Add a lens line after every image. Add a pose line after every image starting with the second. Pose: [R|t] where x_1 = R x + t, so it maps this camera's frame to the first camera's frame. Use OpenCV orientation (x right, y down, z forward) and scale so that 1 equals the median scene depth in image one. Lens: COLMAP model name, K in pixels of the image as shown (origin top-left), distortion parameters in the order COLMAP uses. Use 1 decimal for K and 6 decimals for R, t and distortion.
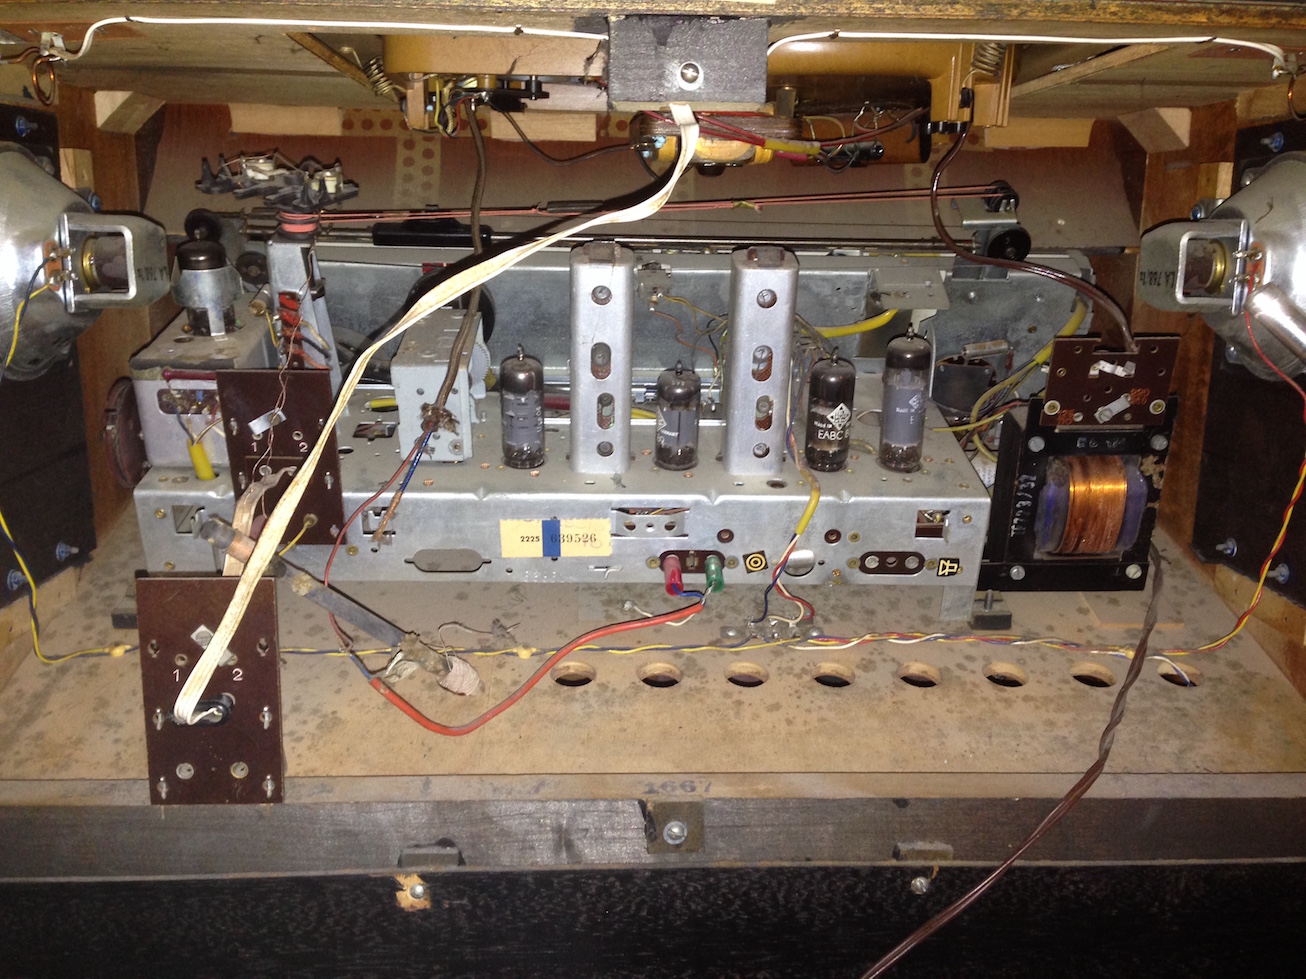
lens RADIAL K [[1228.2, 0, 648.9], [0, 1228.2, 479.6], [0, 0, 1]] dist [0.035176, 0.000000]
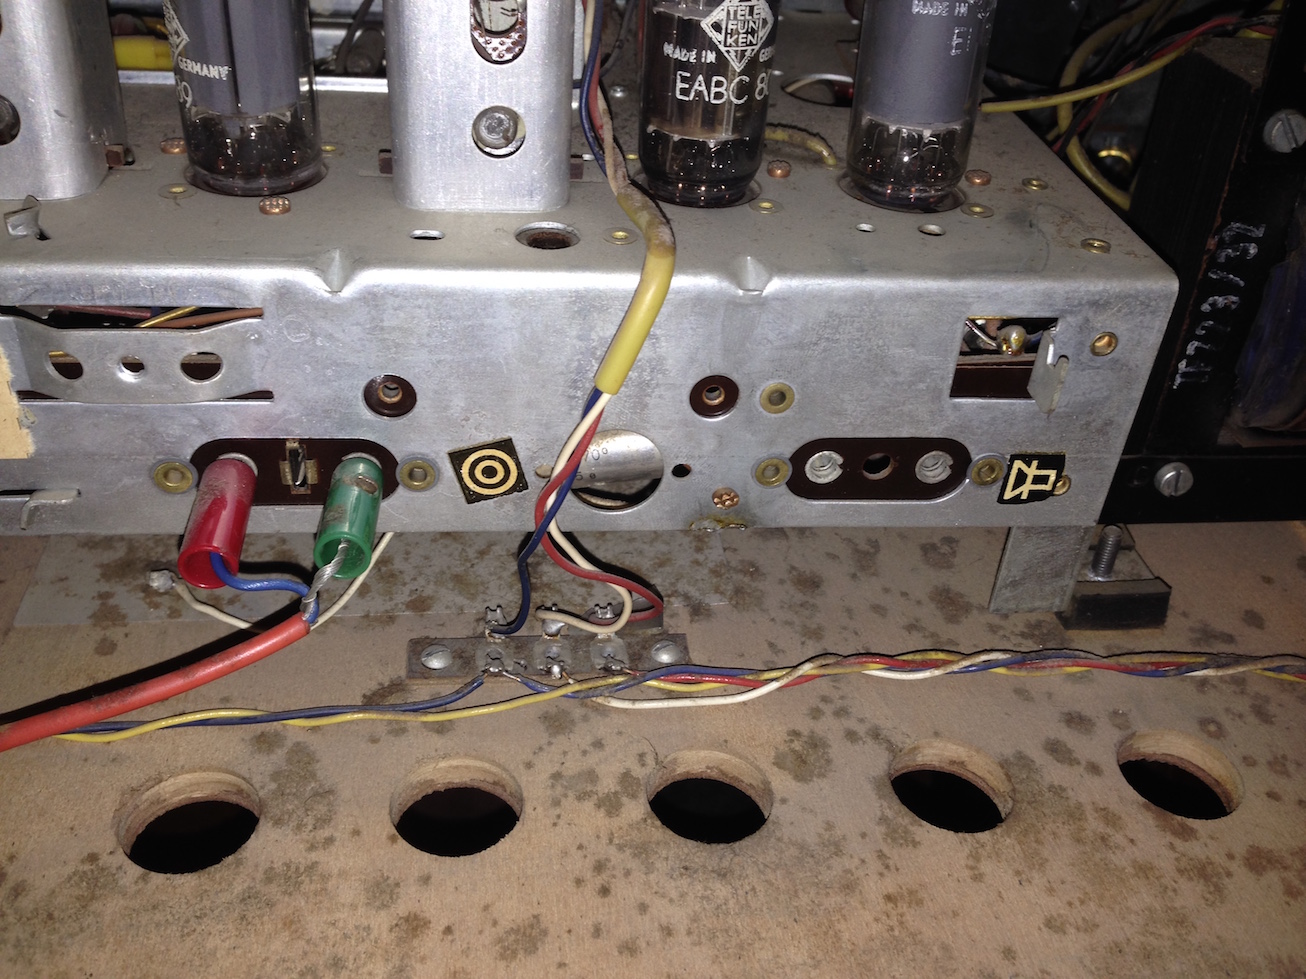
lens RADIAL K [[1228.2, 0, 645.5], [0, 1228.2, 495.5], [0, 0, 1]] dist [0.035176, 0.000000]
pose [[0.996950, -0.009657, 0.077447, 0.103337], [-0.002205, 0.988433, 0.151641, 0.021777], [-0.078016, -0.151349, 0.985397, 0.658184]]
